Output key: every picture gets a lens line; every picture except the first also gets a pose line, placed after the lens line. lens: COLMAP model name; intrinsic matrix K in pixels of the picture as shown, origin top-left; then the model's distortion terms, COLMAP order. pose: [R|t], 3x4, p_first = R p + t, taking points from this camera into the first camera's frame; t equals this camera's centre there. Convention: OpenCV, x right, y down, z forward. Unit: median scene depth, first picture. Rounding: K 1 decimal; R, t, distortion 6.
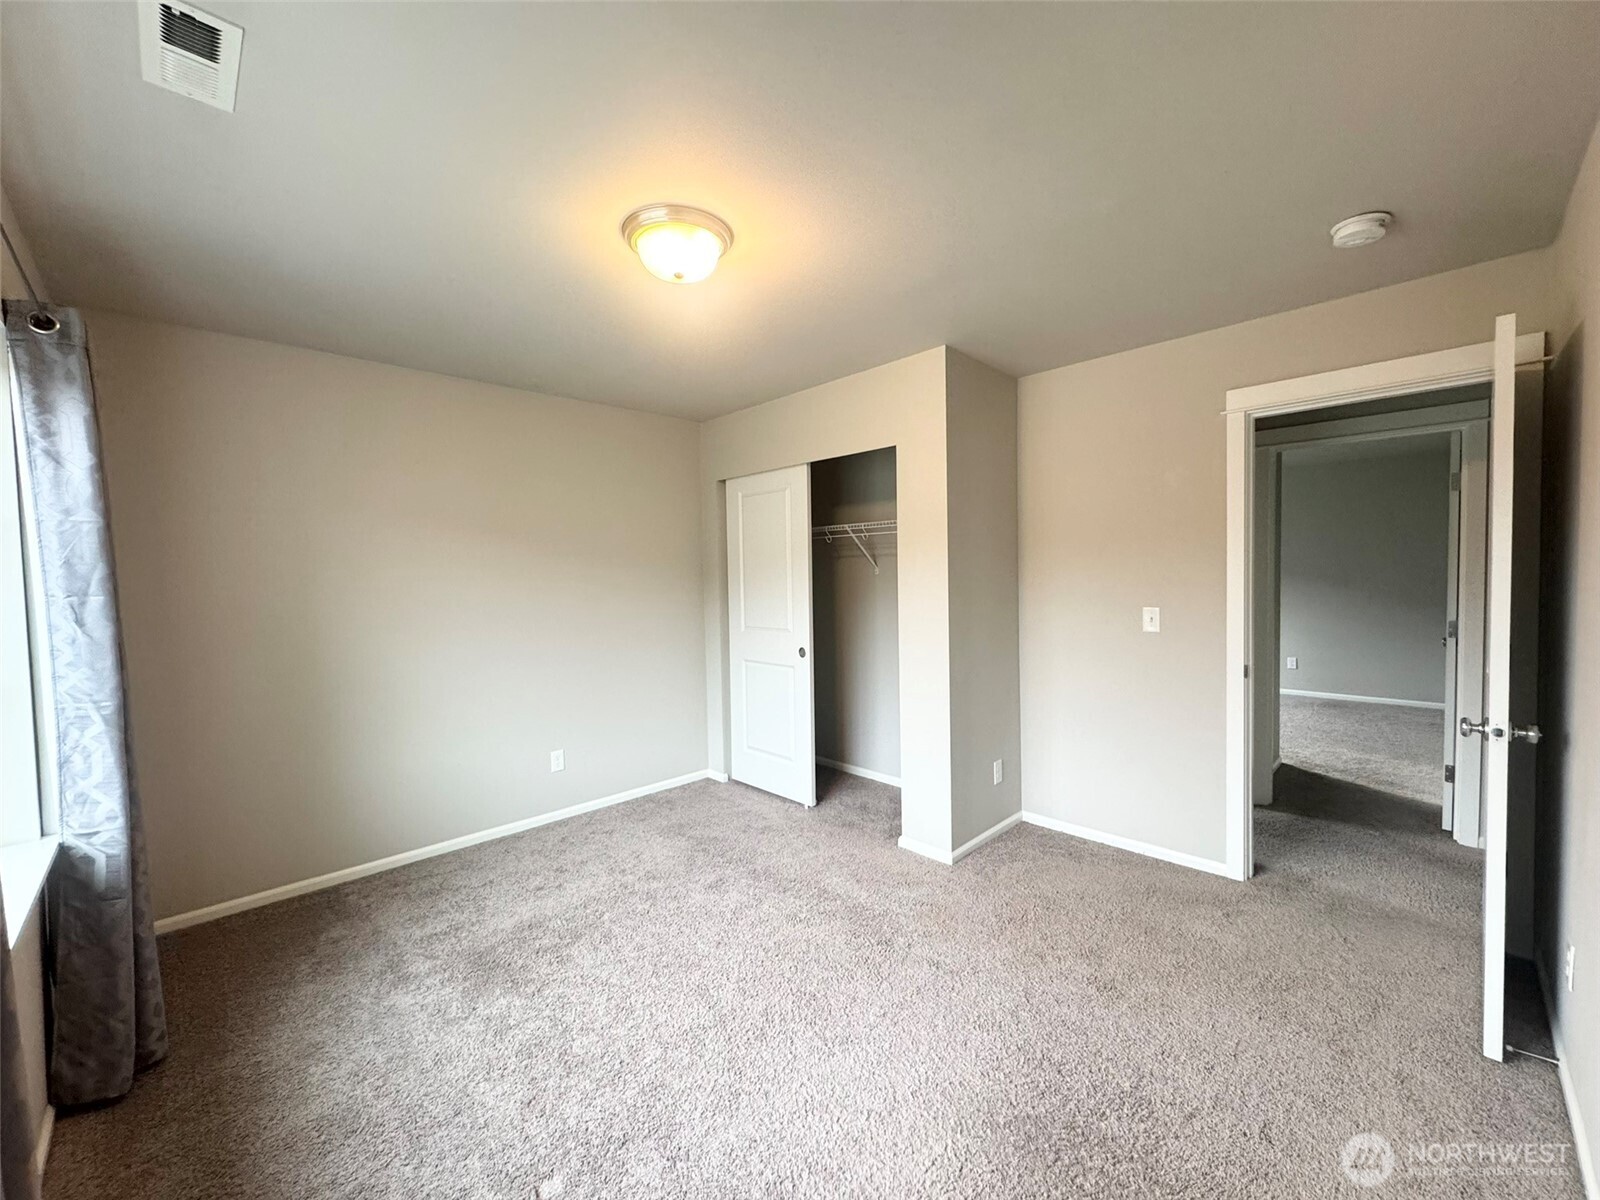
lens RADIAL K [[637.2, 0, 800.0], [0, 637.2, 600.0], [0, 0, 1]] dist [-0.000441, 0.000319]
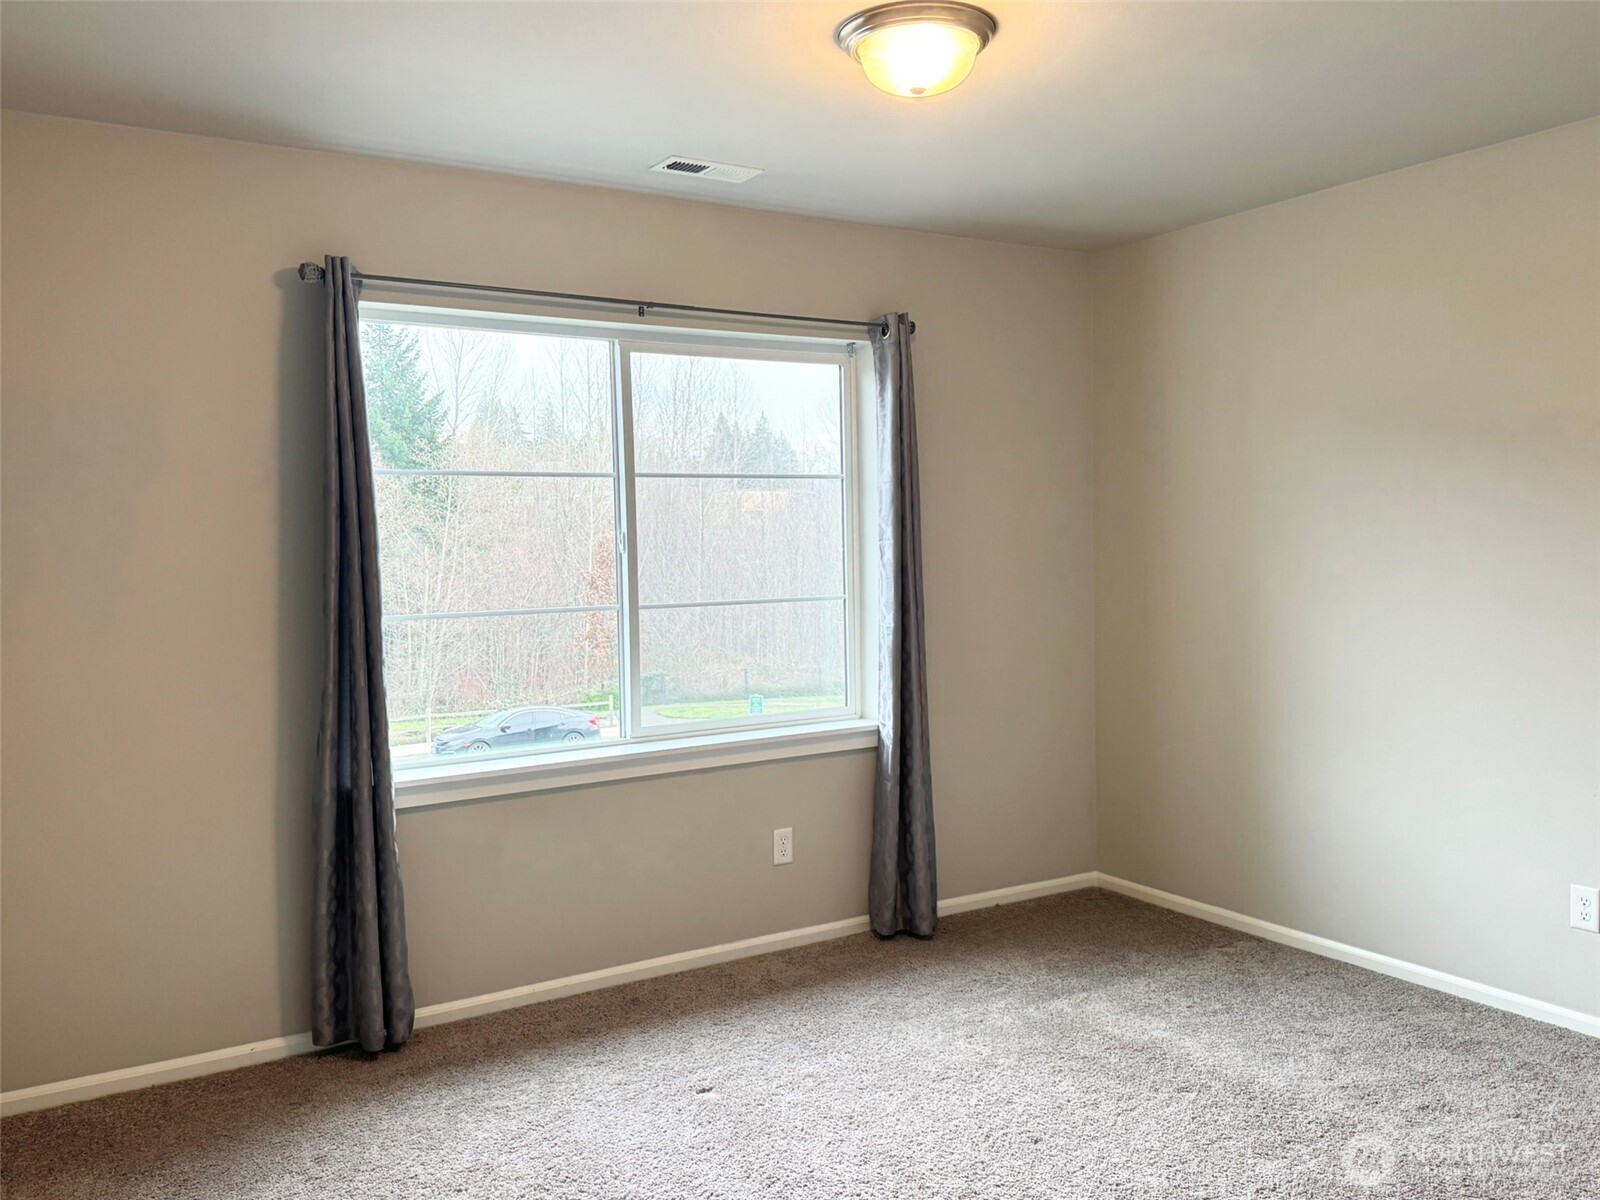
lens RADIAL K [[1302.9, 0, 794.4], [0, 1302.9, 609.8], [0, 0, 1]] dist [0.166644, -0.318955]
pose [[-0.220290, 0.074746, -0.972566, 0.834676], [-0.016640, 0.996627, 0.080365, -0.041532], [0.975293, 0.033887, -0.218303, 0.788111]]
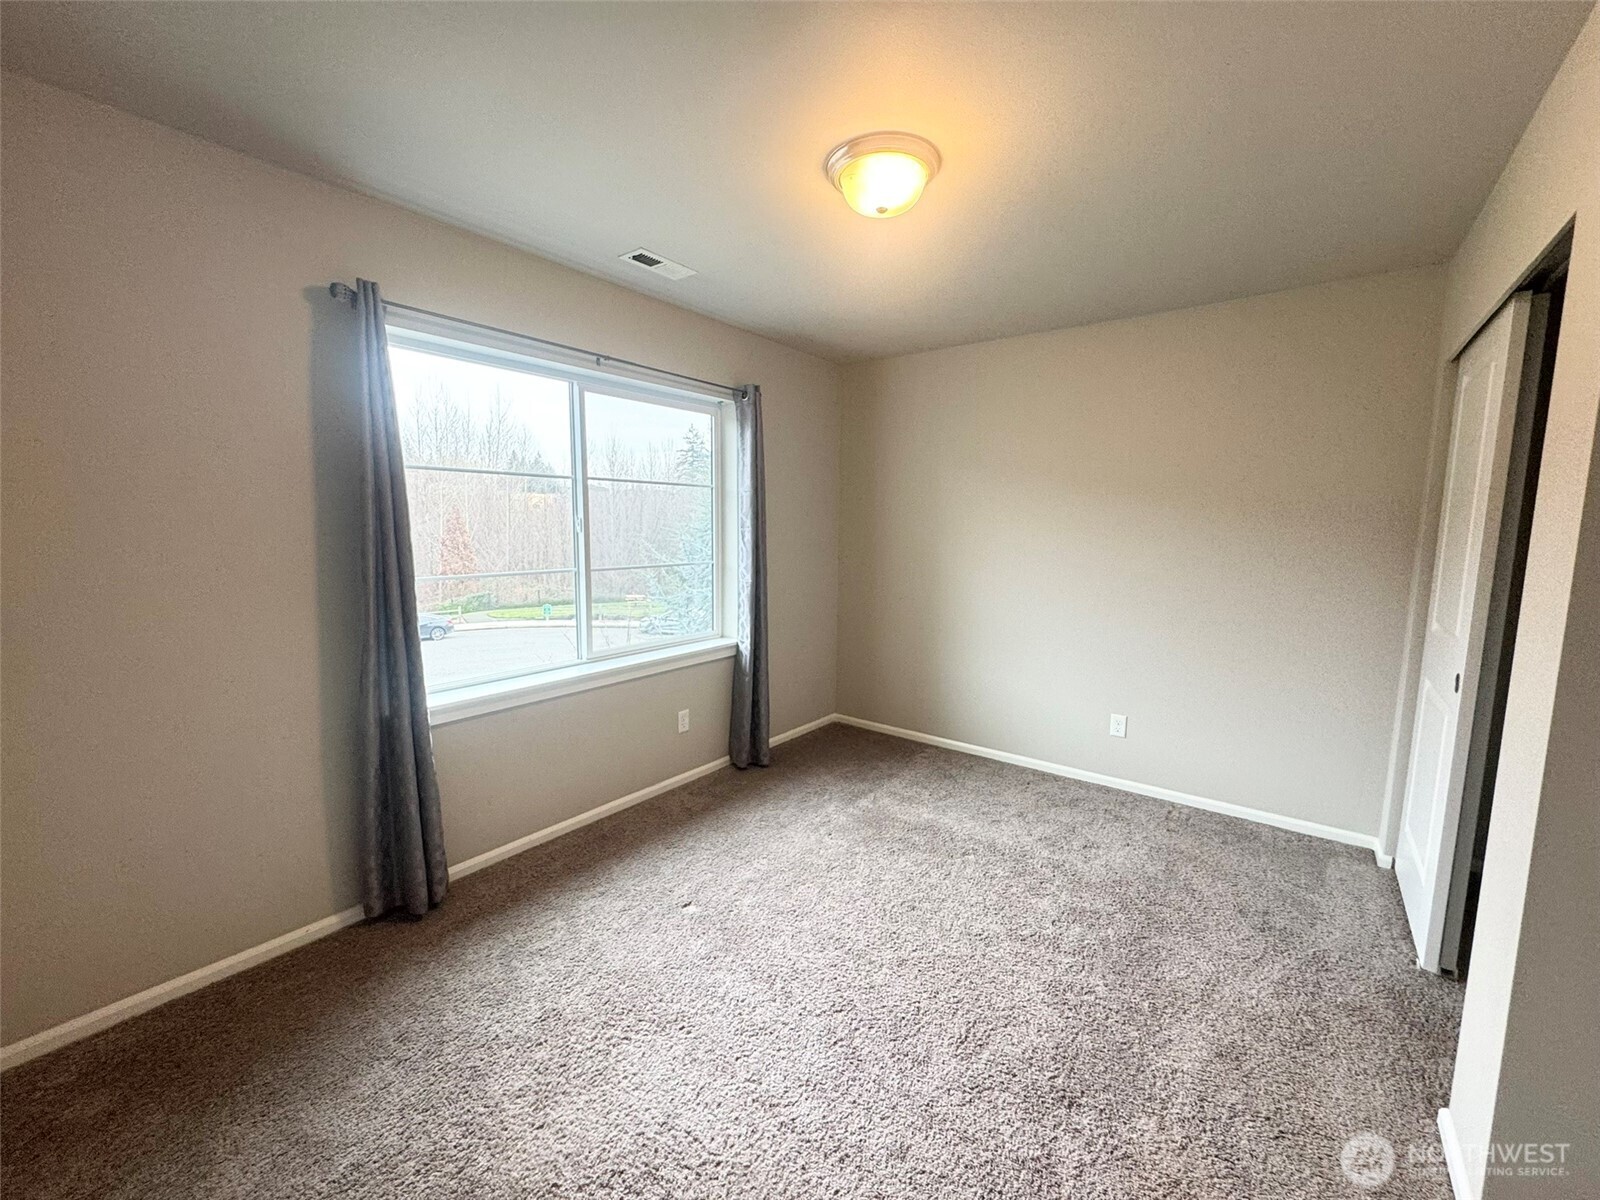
lens RADIAL K [[637.2, 0, 800.0], [0, 637.2, 600.0], [0, 0, 1]] dist [-0.000441, 0.000319]
pose [[0.140171, 0.137655, -0.980512, 0.534852], [-0.052971, 0.989913, 0.131402, -0.030178], [0.988709, 0.033520, 0.146049, 0.496428]]
